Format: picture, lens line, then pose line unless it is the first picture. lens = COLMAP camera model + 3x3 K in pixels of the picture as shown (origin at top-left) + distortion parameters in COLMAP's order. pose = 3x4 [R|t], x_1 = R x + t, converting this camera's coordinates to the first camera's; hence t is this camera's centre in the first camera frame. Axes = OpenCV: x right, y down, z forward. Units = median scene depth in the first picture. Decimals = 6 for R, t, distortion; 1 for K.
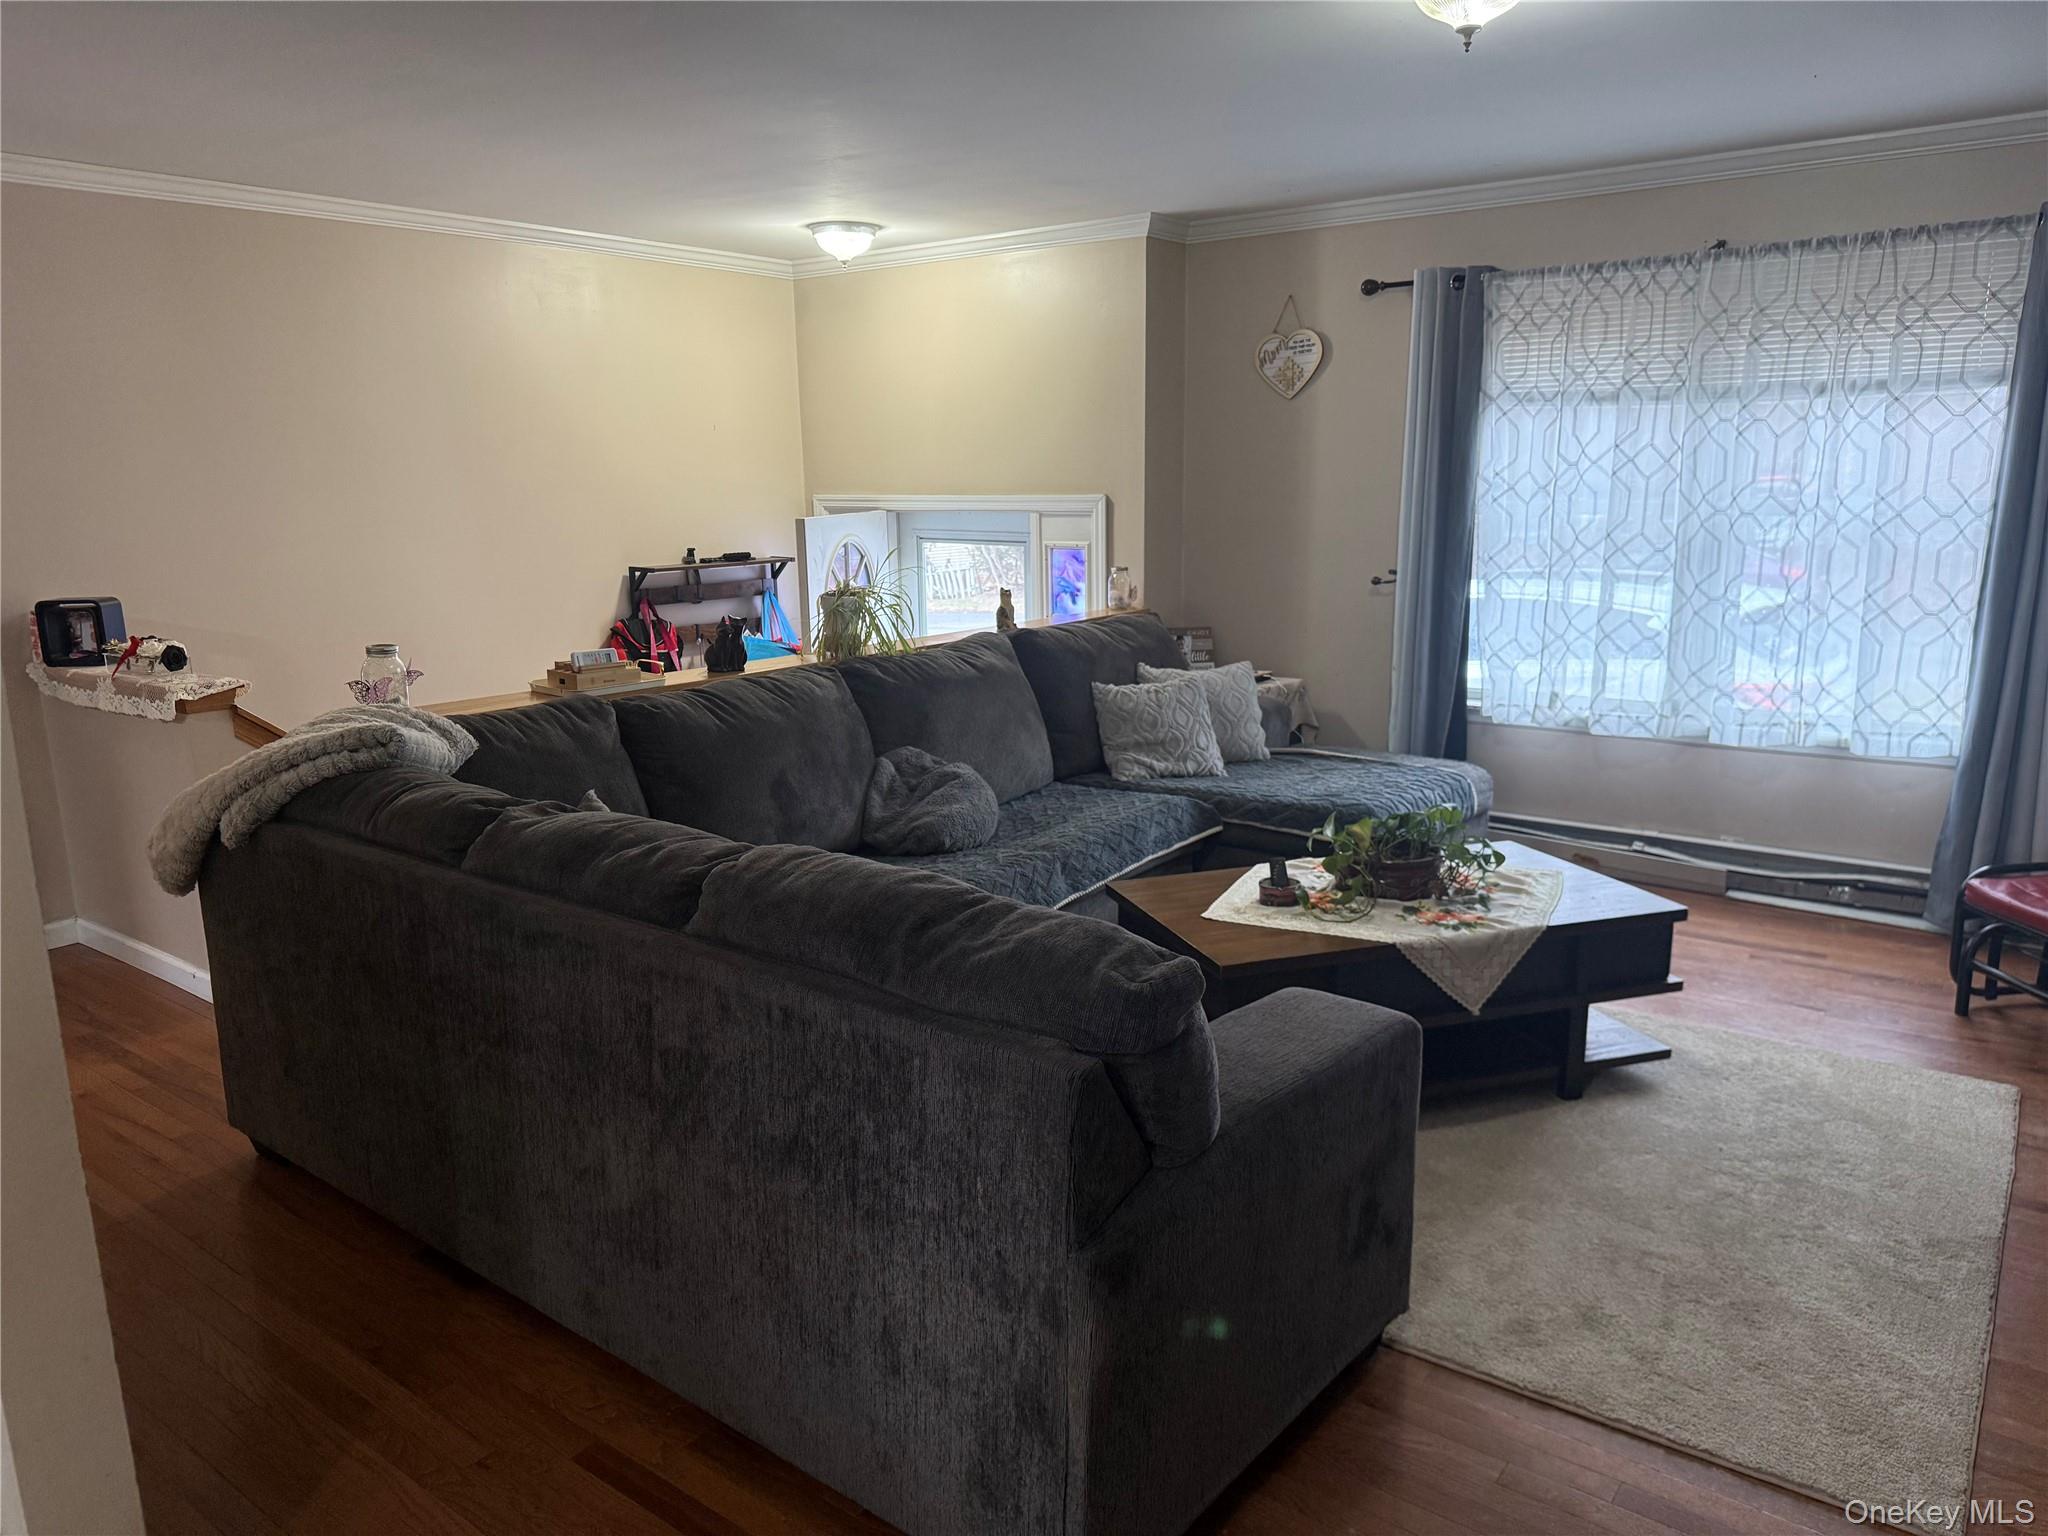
lens RADIAL K [[1469.2, 0, 1018.5], [0, 1469.2, 764.5], [0, 0, 1]] dist [0.083137, -0.077807]
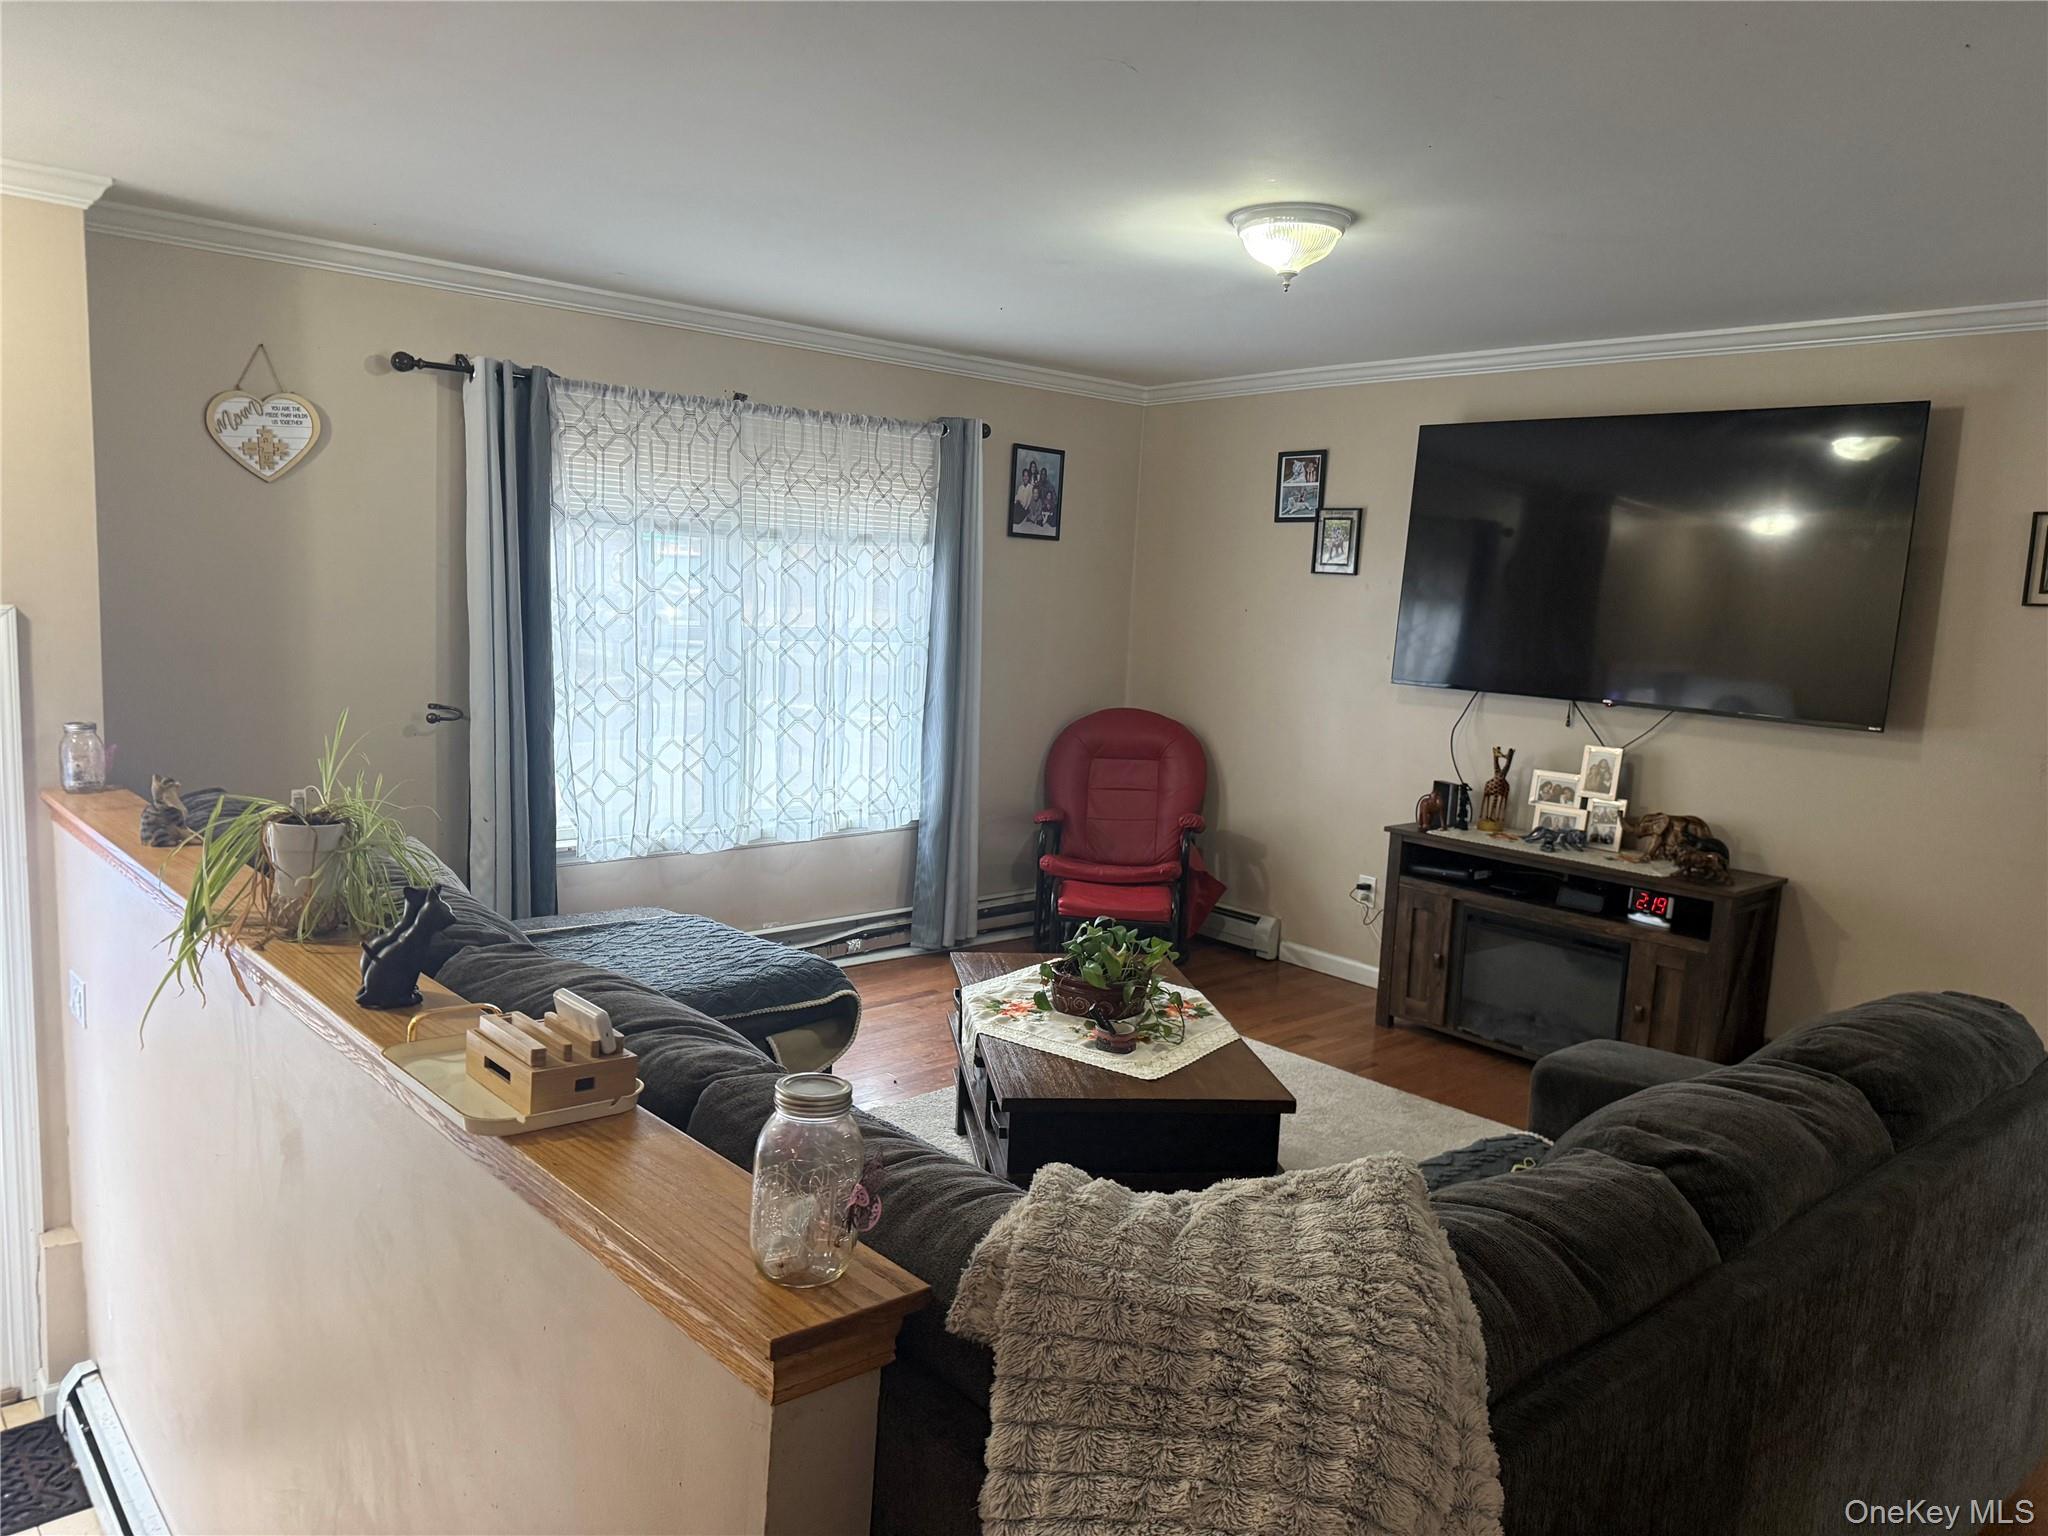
lens RADIAL K [[1469.2, 0, 1019.0], [0, 1469.2, 767.1], [0, 0, 1]] dist [0.083137, -0.077807]
pose [[0.193637, -0.110493, 0.974831, -0.534894], [0.148183, 0.985532, 0.082272, -0.125906], [-0.969818, 0.128522, 0.207209, 0.557466]]
